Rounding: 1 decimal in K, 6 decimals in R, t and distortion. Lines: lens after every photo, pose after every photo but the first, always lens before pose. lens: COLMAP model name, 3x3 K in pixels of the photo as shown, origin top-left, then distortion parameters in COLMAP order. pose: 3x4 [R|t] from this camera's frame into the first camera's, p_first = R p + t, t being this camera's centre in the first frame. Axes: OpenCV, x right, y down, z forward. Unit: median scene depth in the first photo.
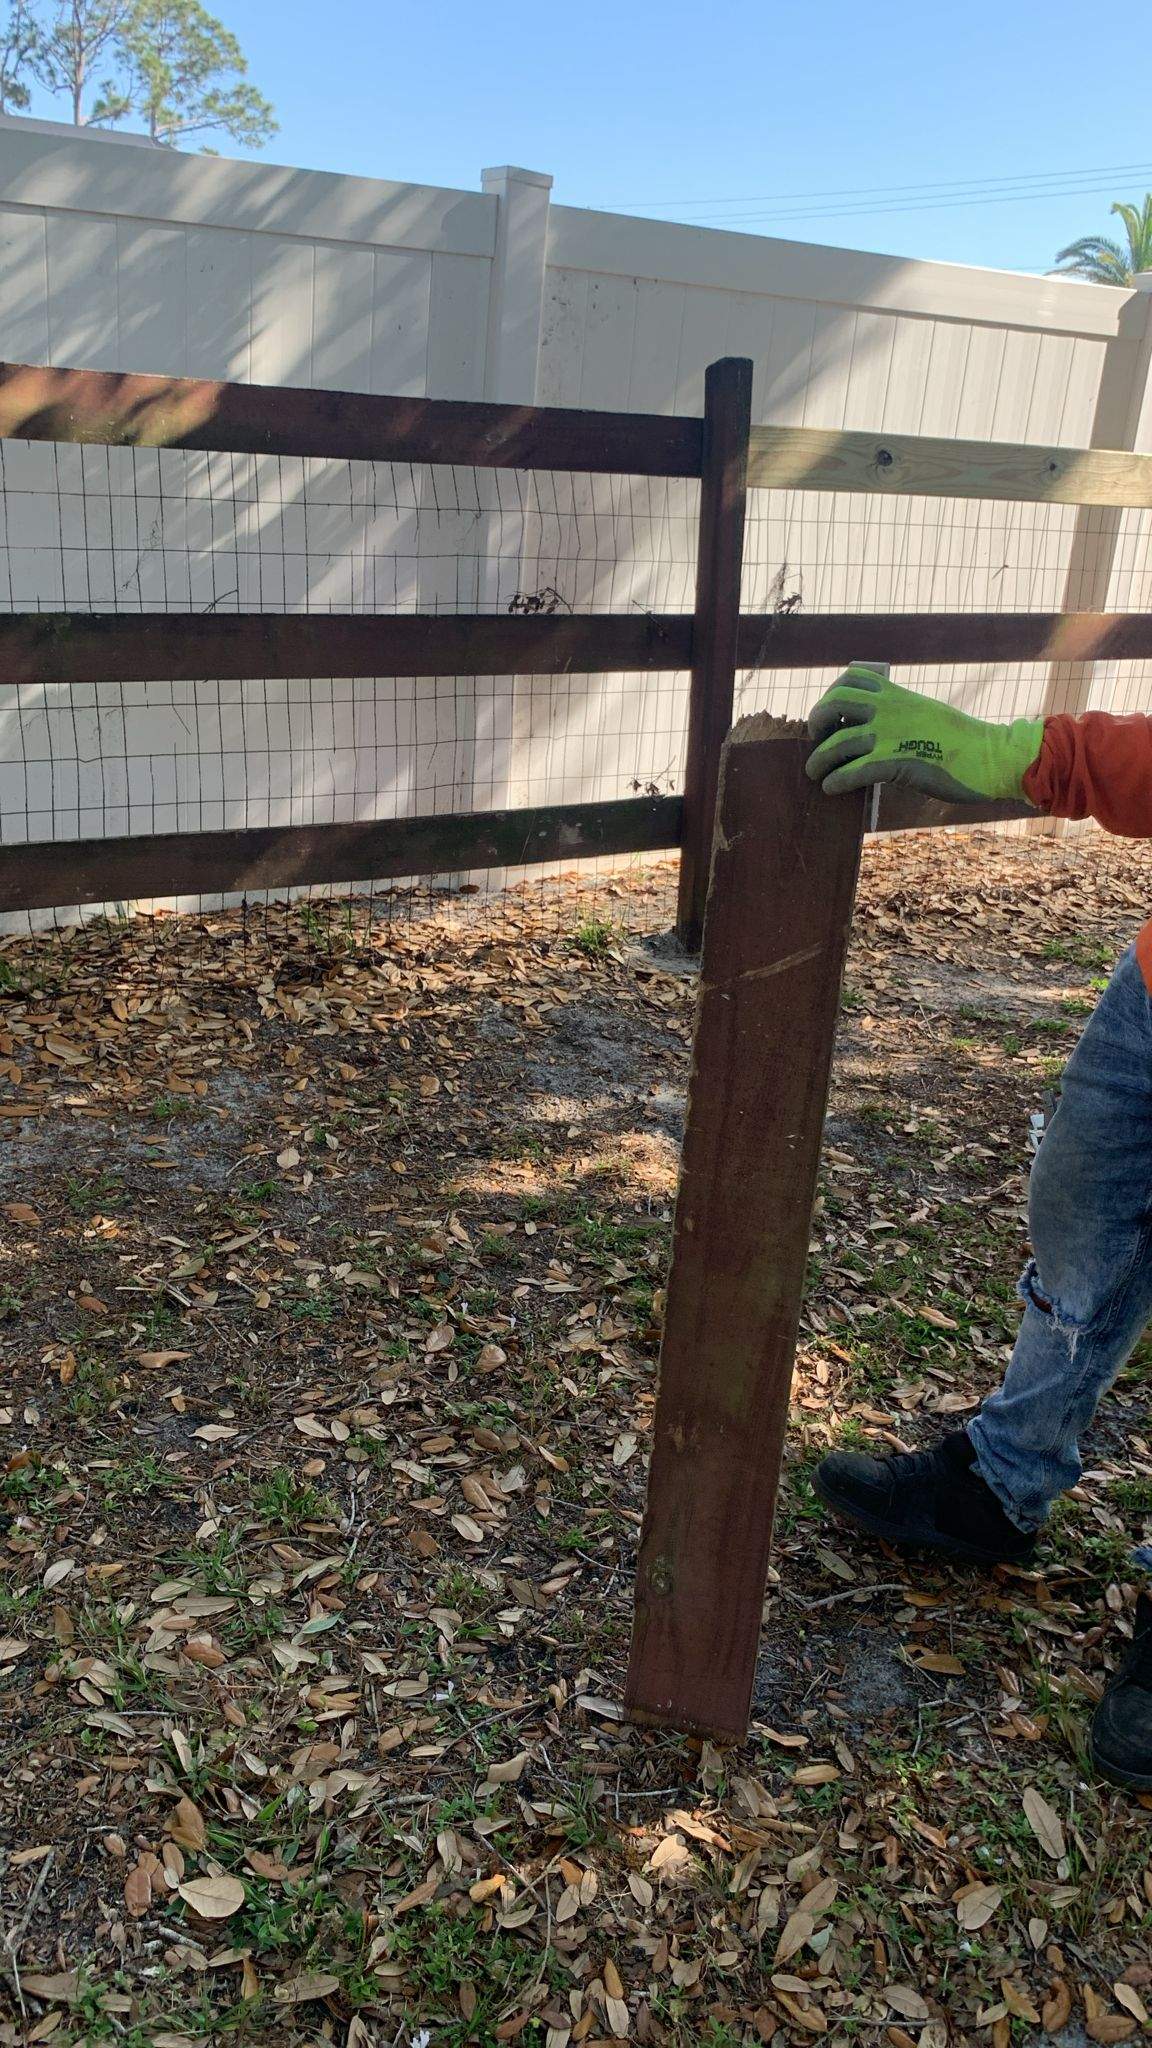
lens RADIAL K [[1713.0, 0, 579.3], [0, 1713.0, 1022.0], [0, 0, 1]] dist [0.055589, -0.014712]
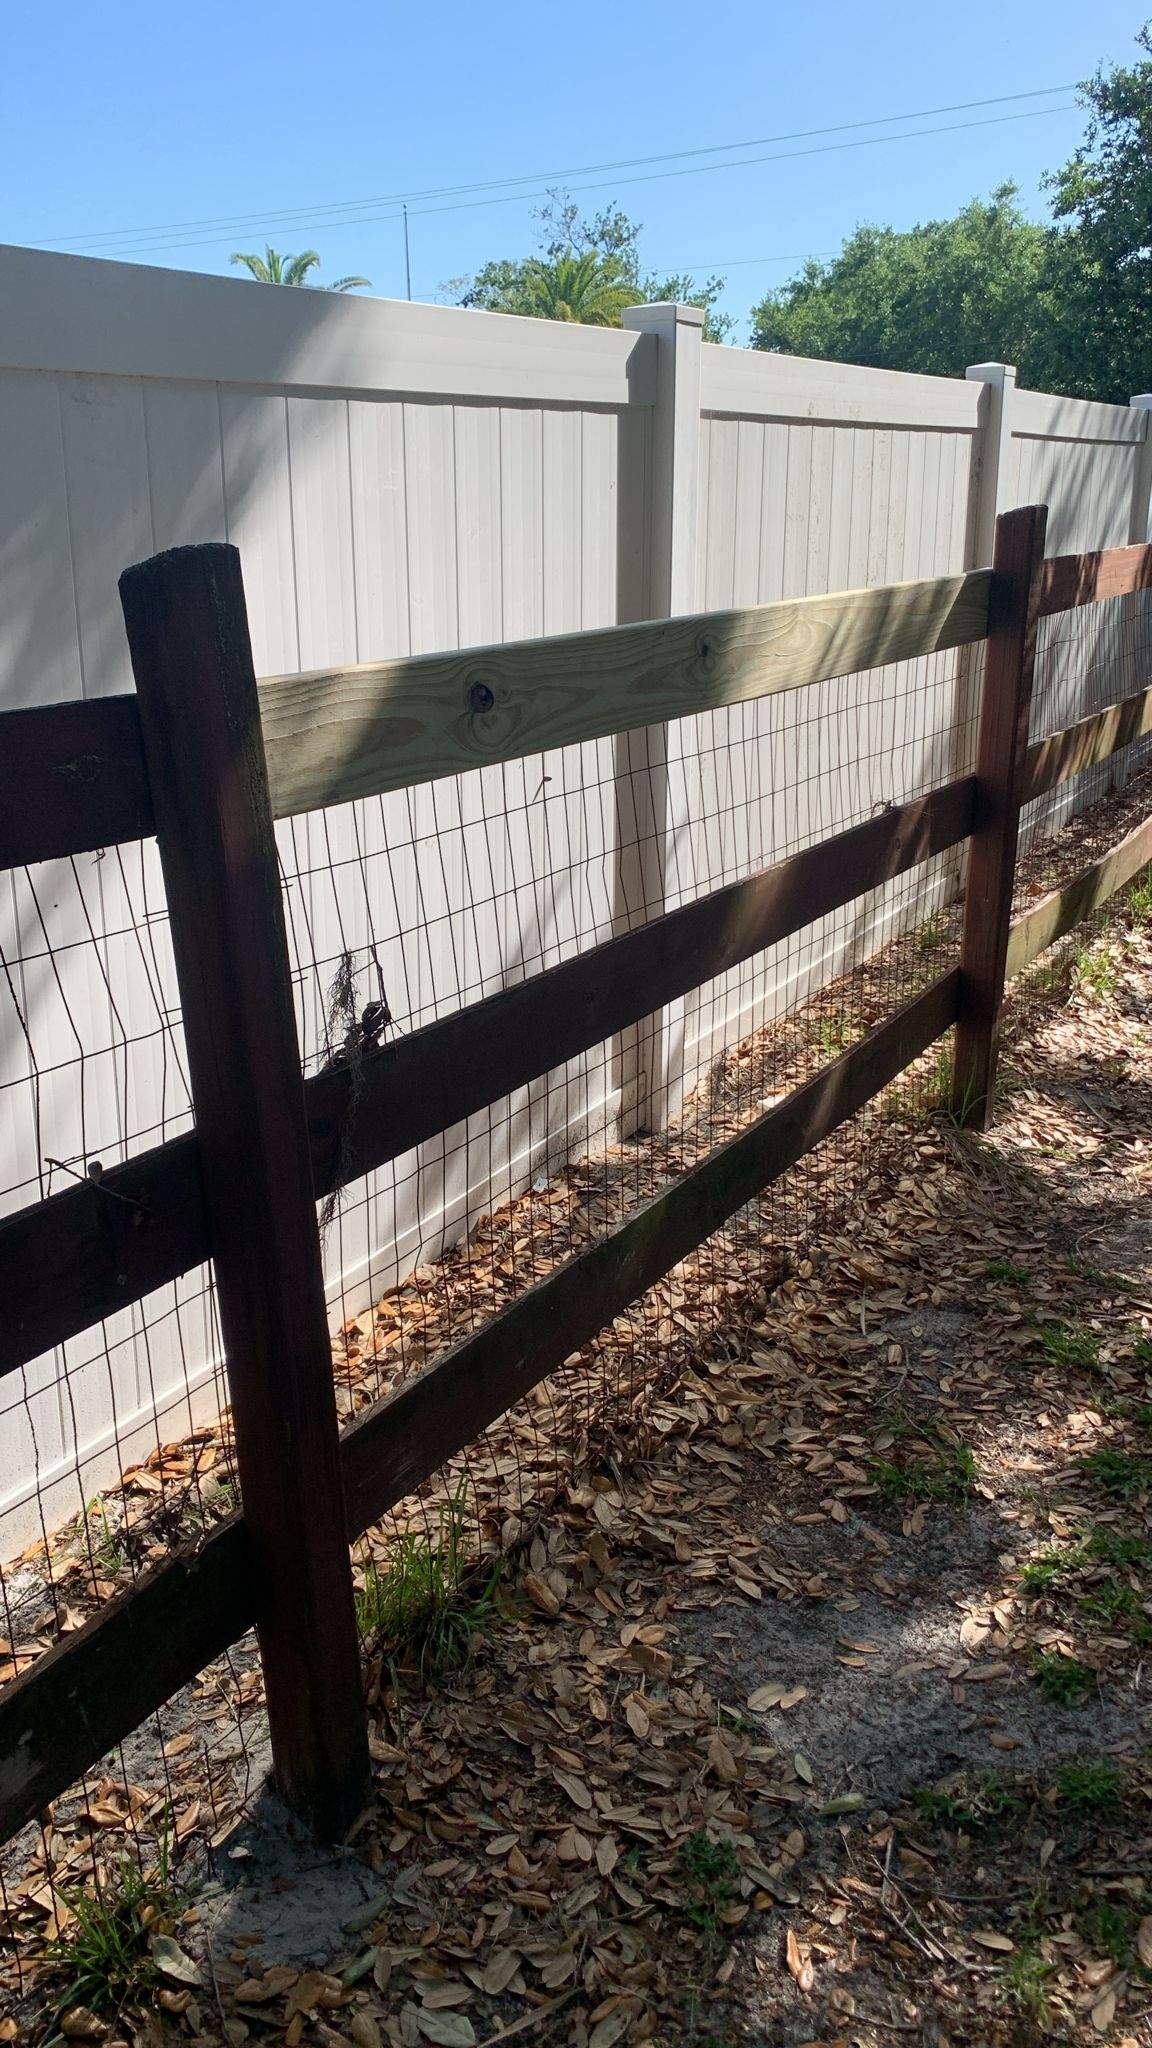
lens RADIAL K [[1713.0, 0, 571.5], [0, 1713.0, 1027.1], [0, 0, 1]] dist [0.055589, -0.014712]
pose [[0.894635, -0.211922, 0.393341, -0.009927], [0.218411, 0.975433, 0.028773, -0.230716], [-0.389775, 0.060169, 0.918942, 0.520028]]
